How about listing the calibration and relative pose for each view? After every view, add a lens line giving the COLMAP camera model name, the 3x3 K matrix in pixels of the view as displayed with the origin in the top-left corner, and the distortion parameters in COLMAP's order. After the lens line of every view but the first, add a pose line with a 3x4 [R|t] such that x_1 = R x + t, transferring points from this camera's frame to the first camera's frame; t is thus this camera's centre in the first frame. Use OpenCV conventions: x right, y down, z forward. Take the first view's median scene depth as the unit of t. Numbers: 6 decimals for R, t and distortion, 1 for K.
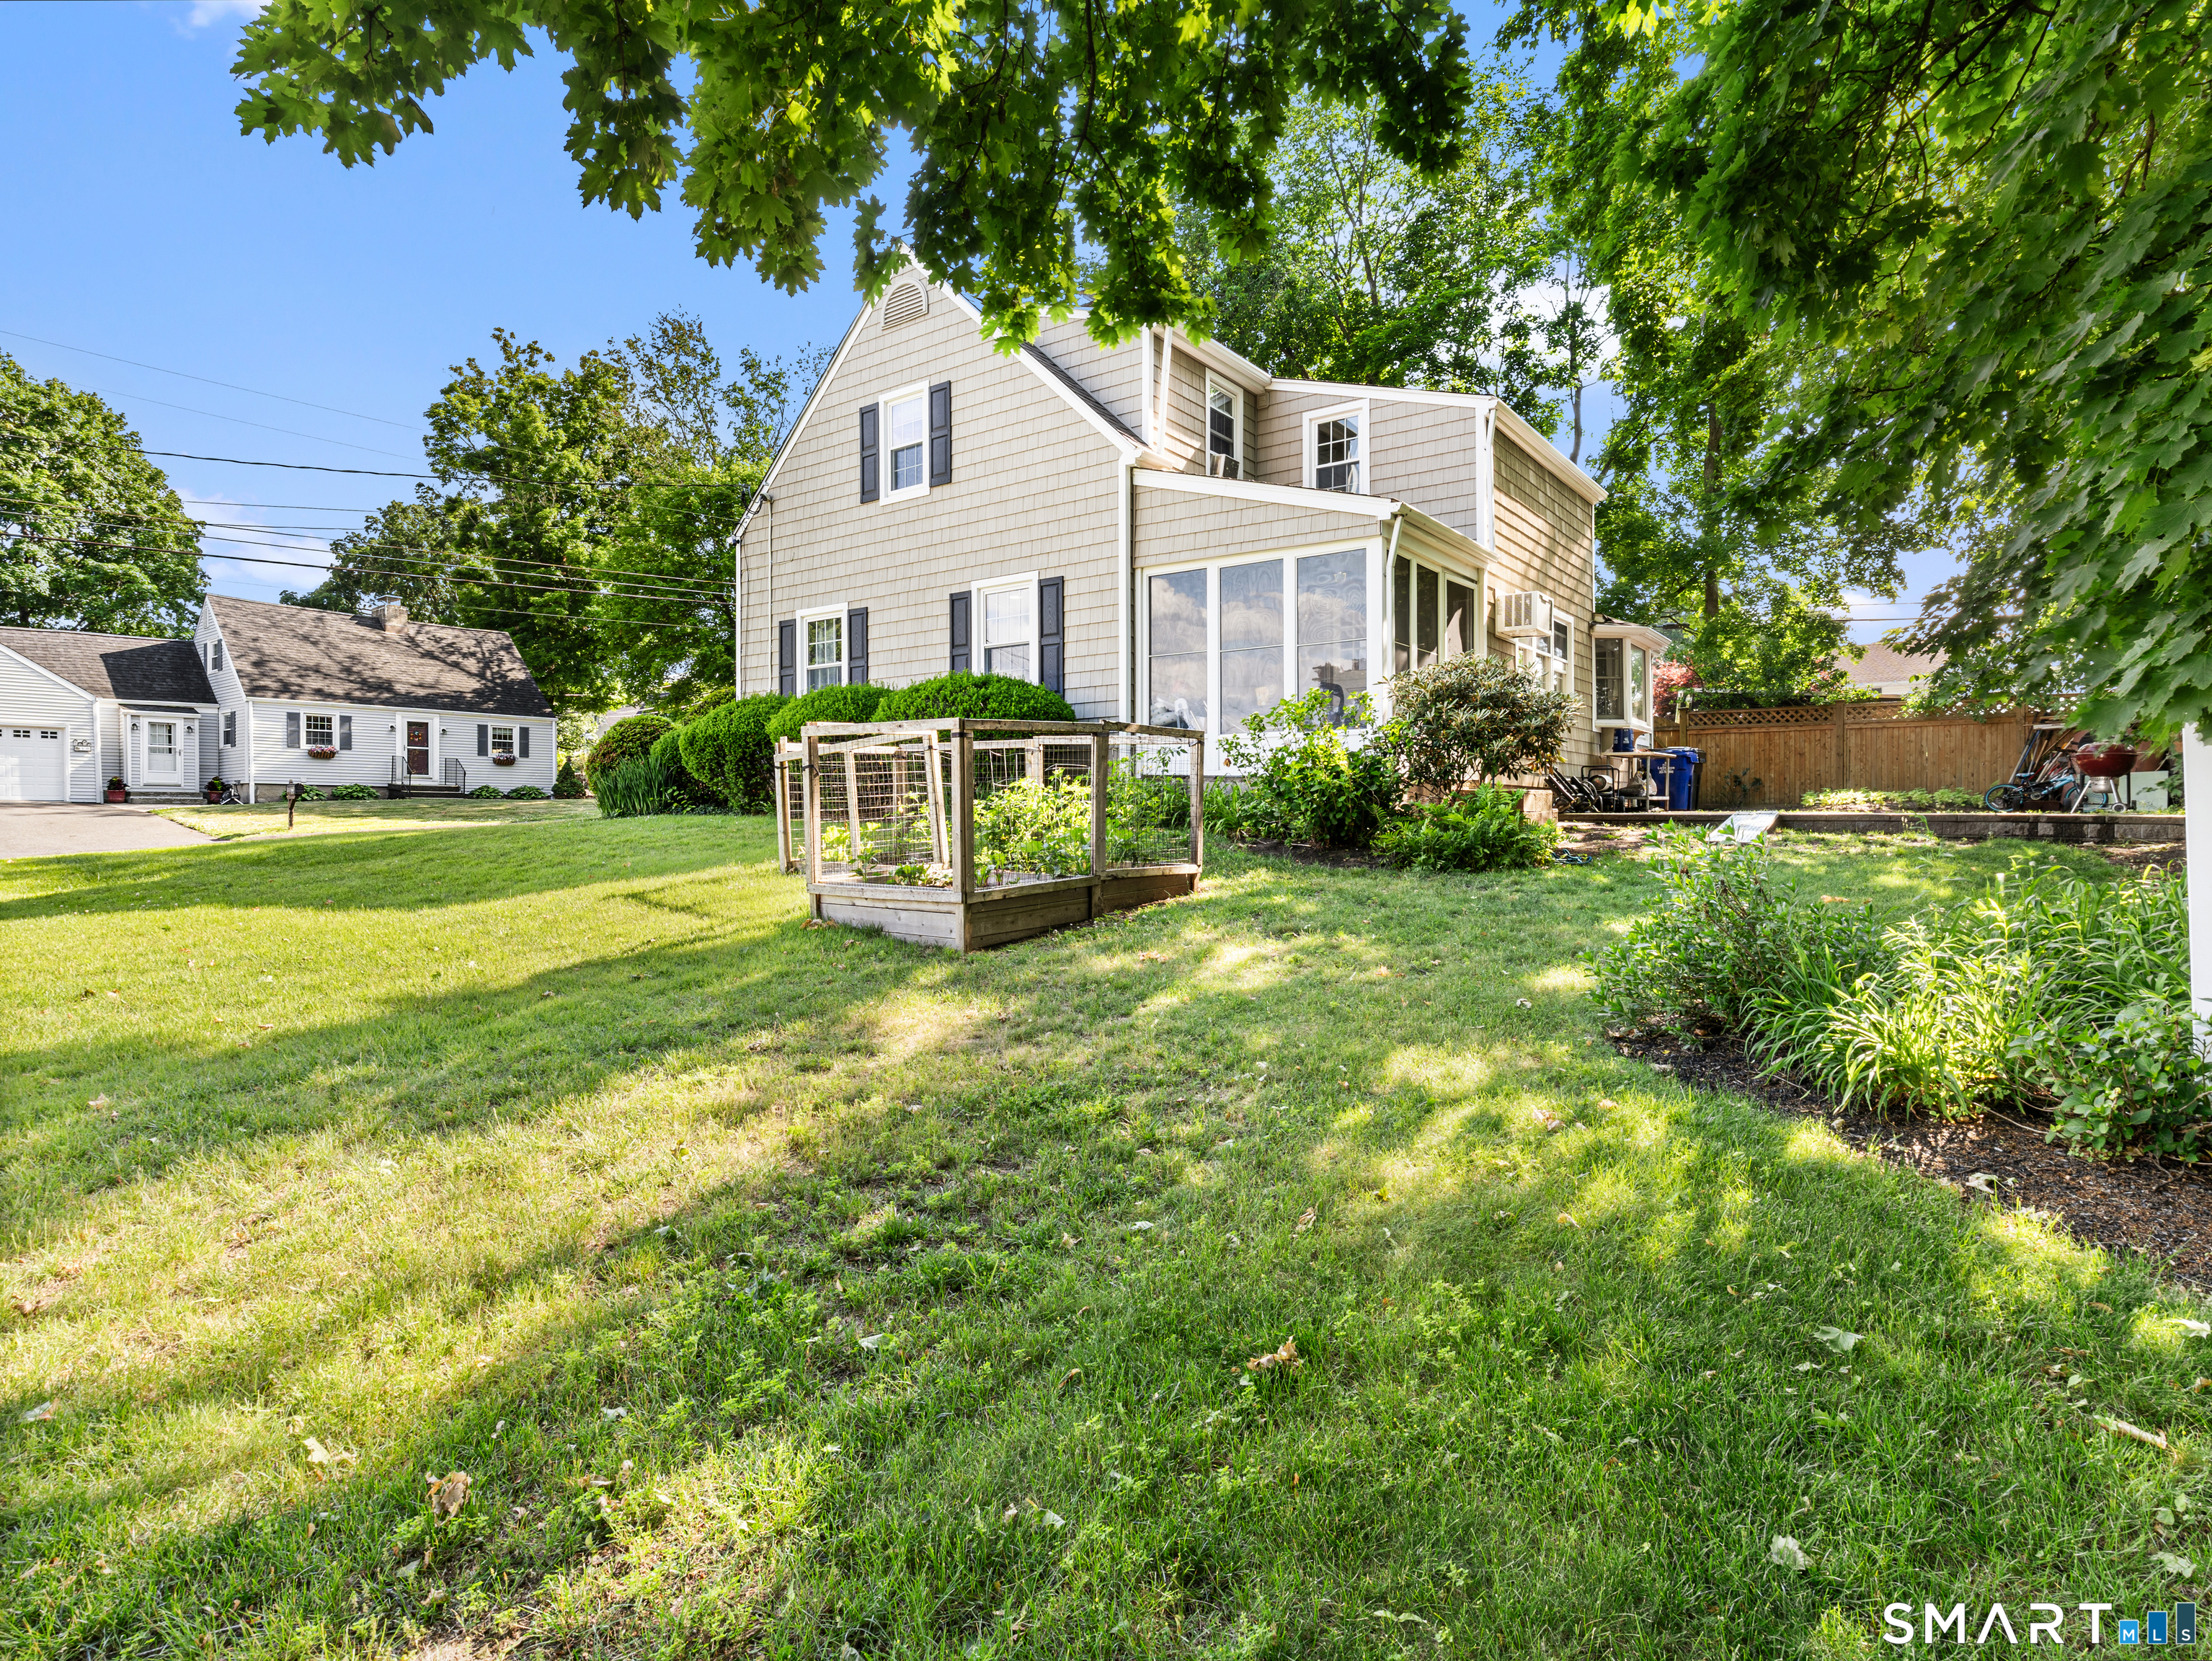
lens RADIAL K [[1197.6, 0, 1107.9], [0, 1197.6, 810.5], [0, 0, 1]] dist [0.000692, -0.000782]
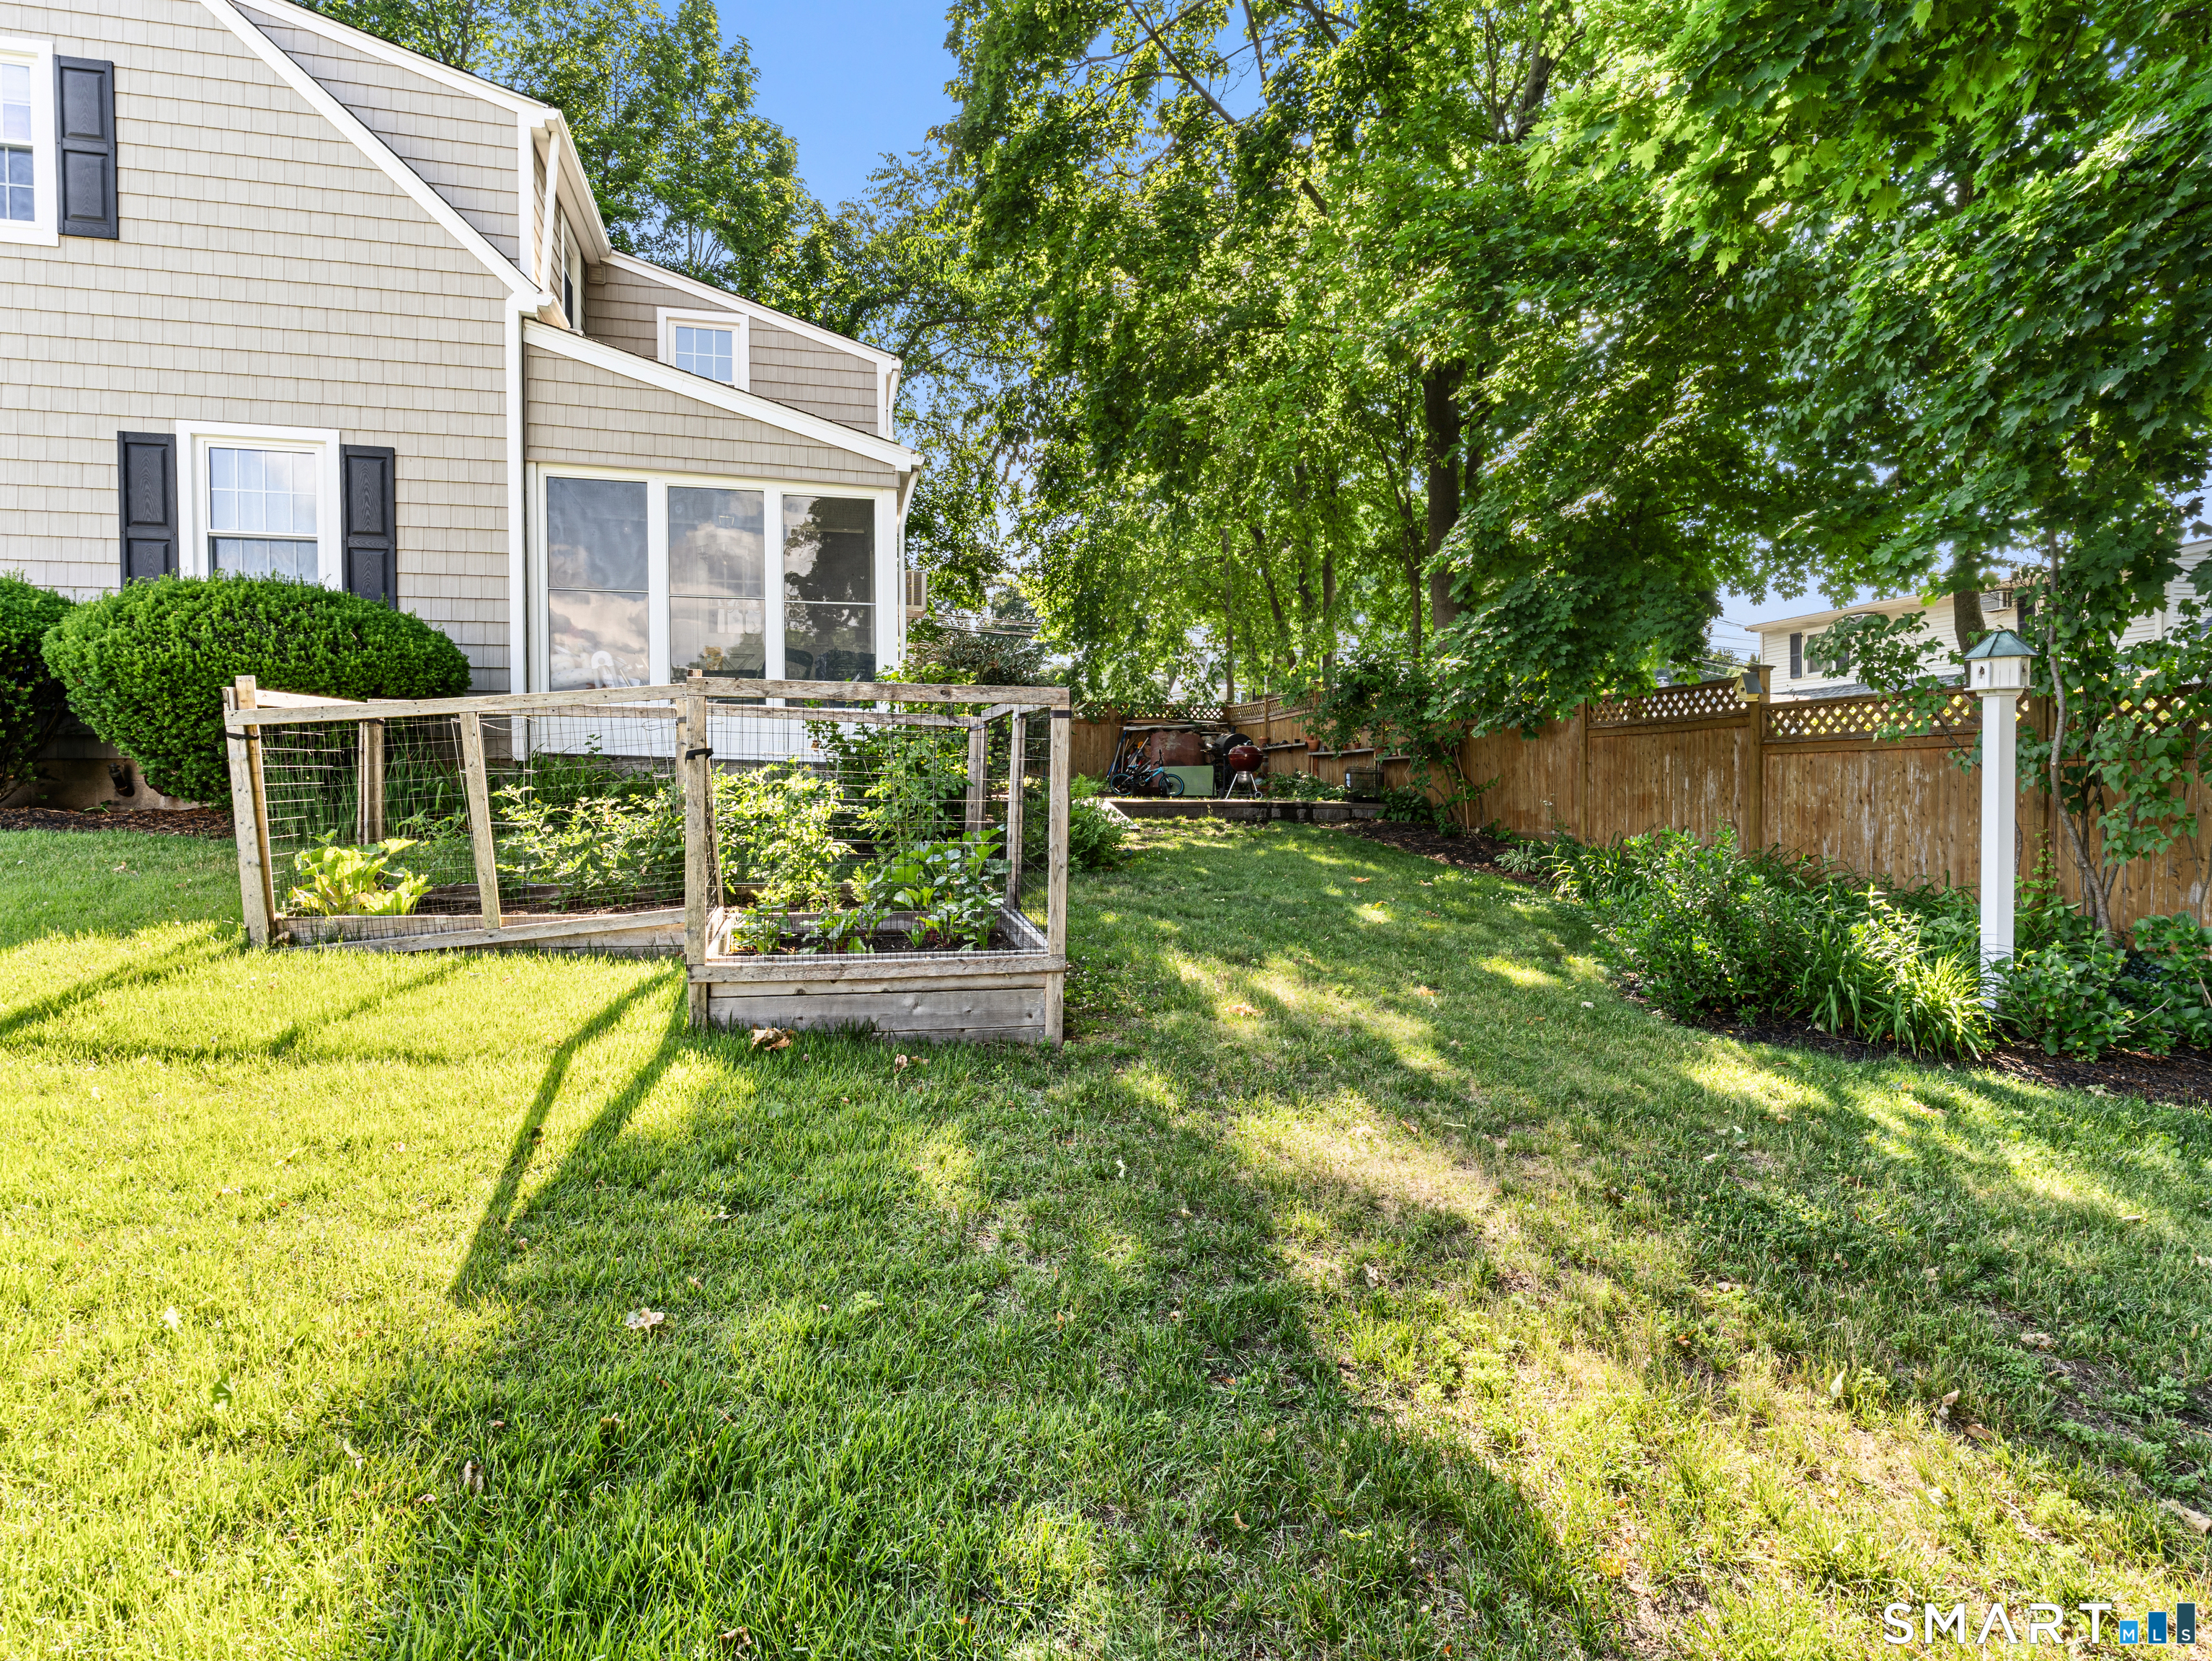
lens RADIAL K [[1172.9, 0, 1113.7], [0, 1172.9, 822.5], [0, 0, 1]] dist [0.000987, -0.000006]
pose [[0.649240, -0.020065, 0.760318, -0.255444], [-0.007581, 0.999432, 0.032849, -0.011728], [-0.760545, -0.027091, 0.648719, 0.248217]]
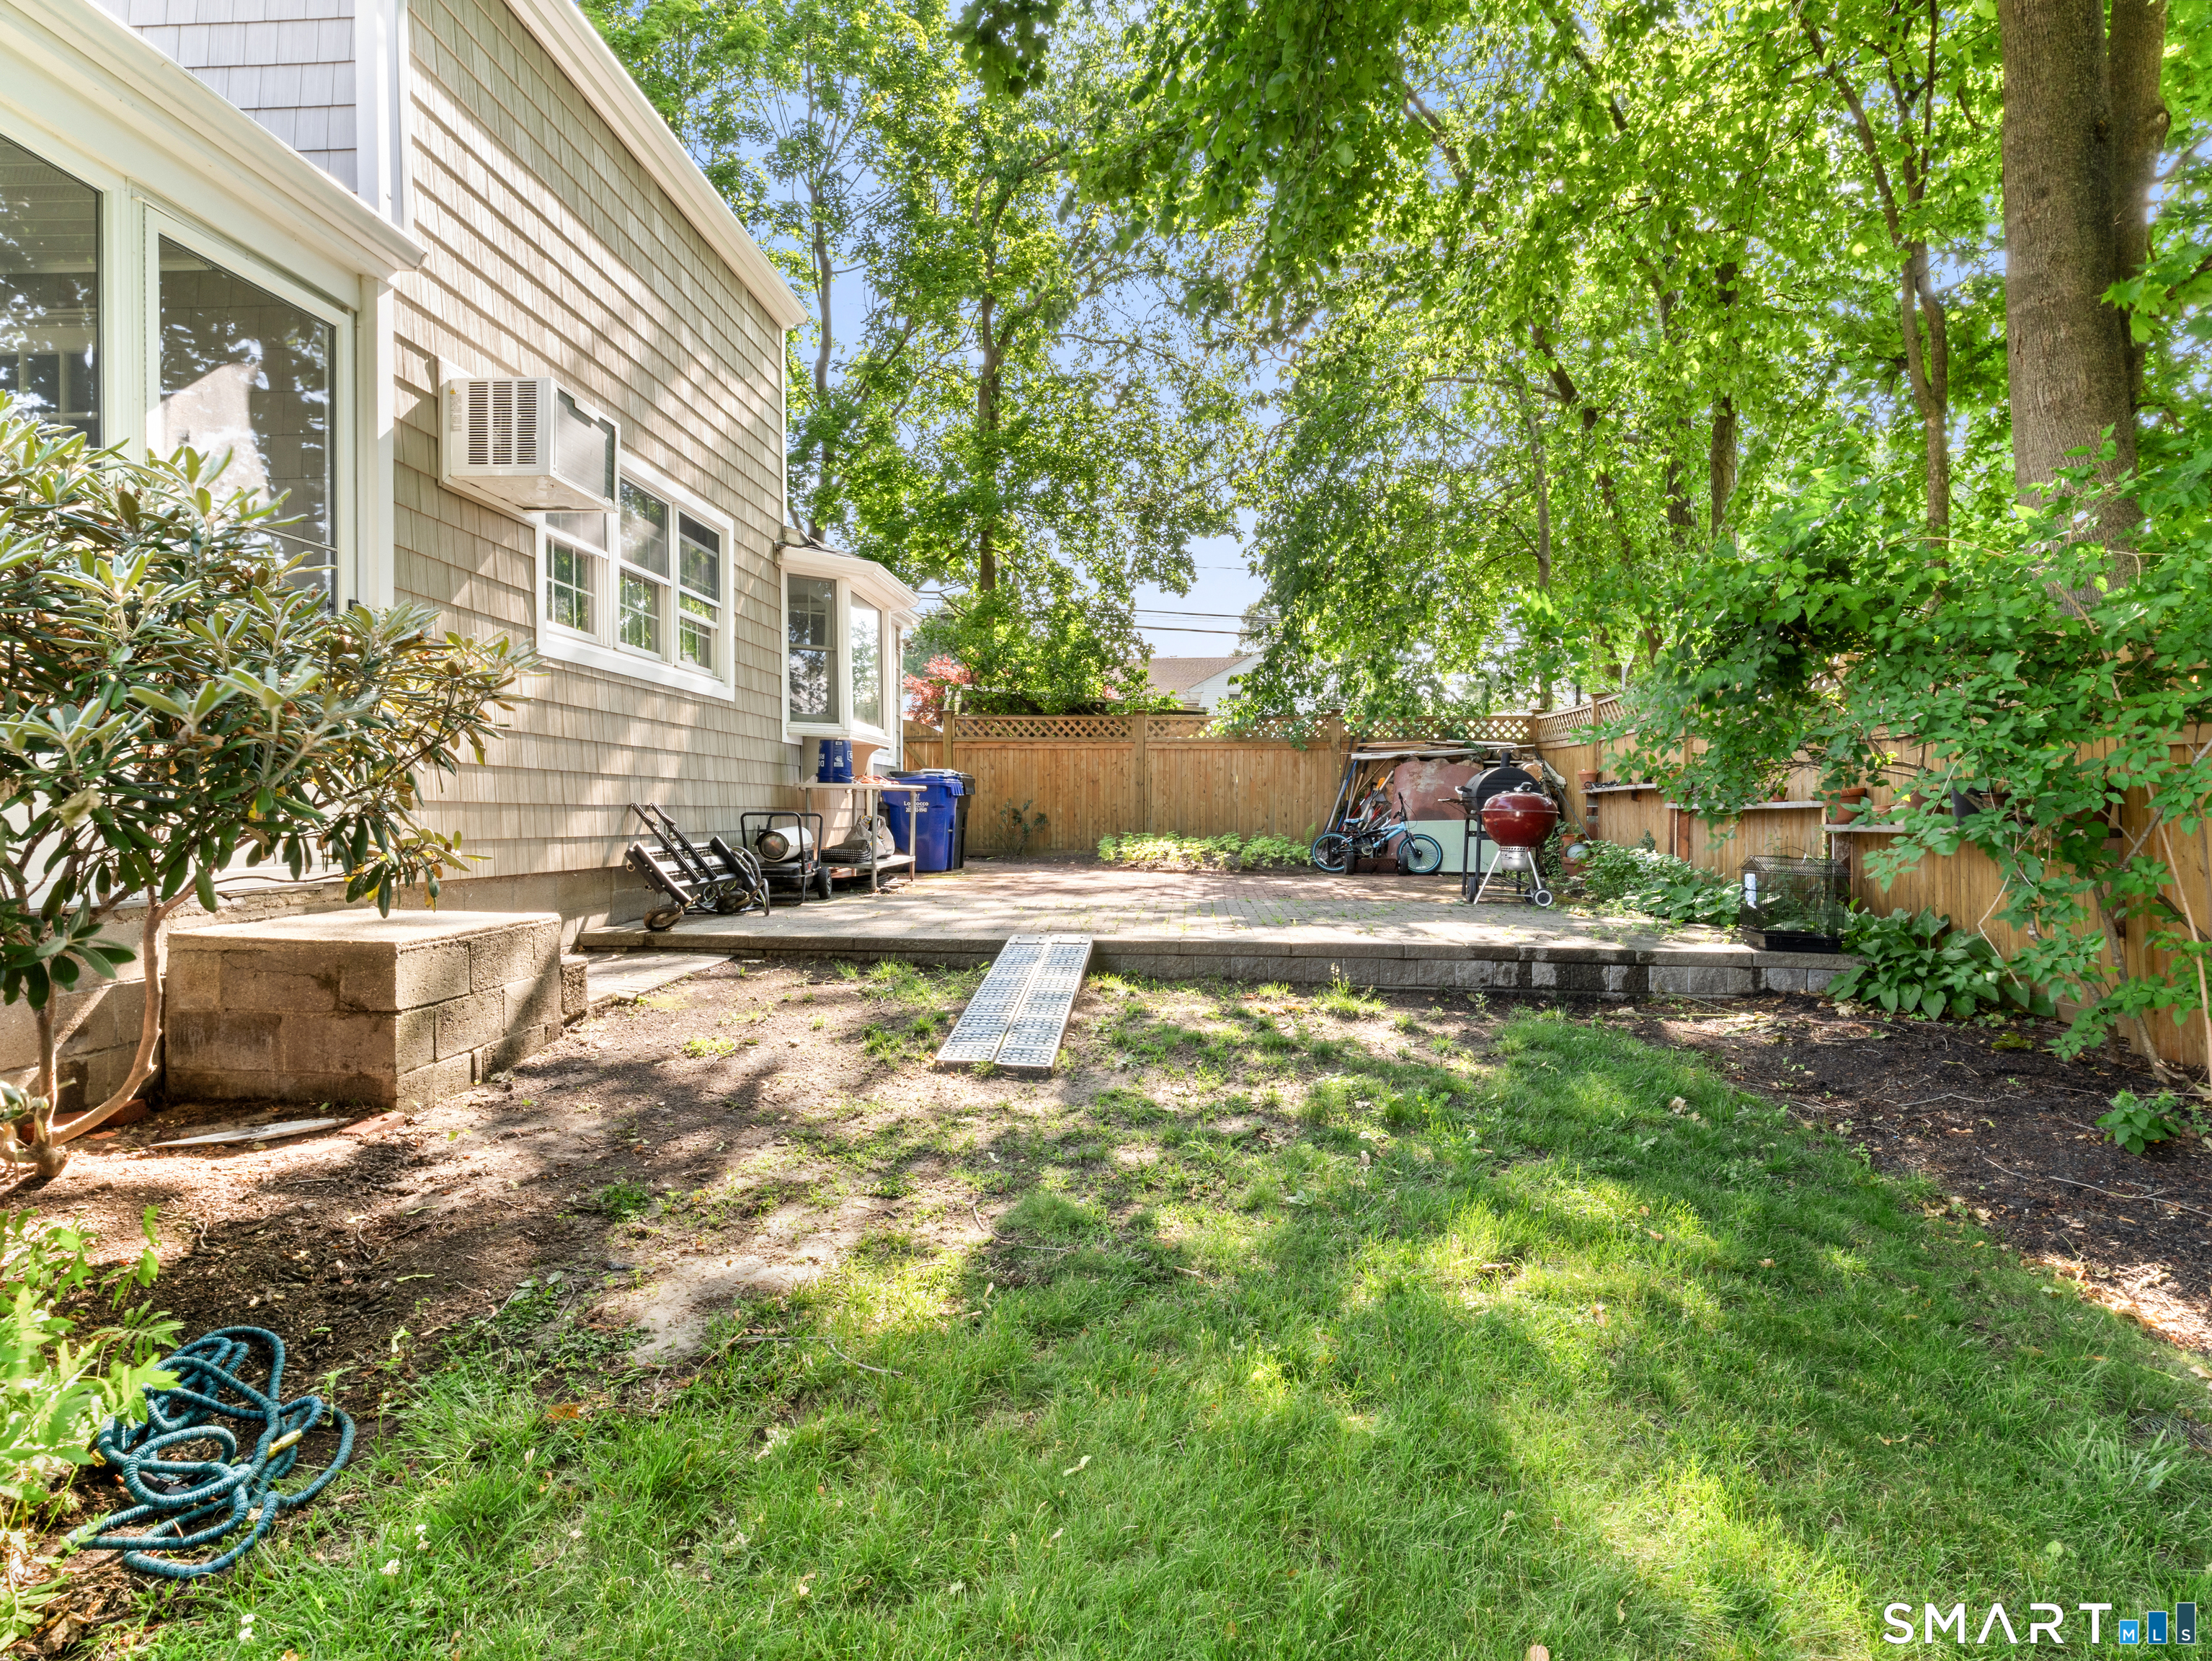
lens RADIAL K [[1197.6, 0, 1107.9], [0, 1197.6, 810.5], [0, 0, 1]] dist [0.000692, -0.000782]
pose [[0.846737, 0.005353, 0.531985, 0.287277], [-0.008137, 0.999963, 0.002890, -0.045539], [-0.531950, -0.006776, 0.846749, 0.547353]]
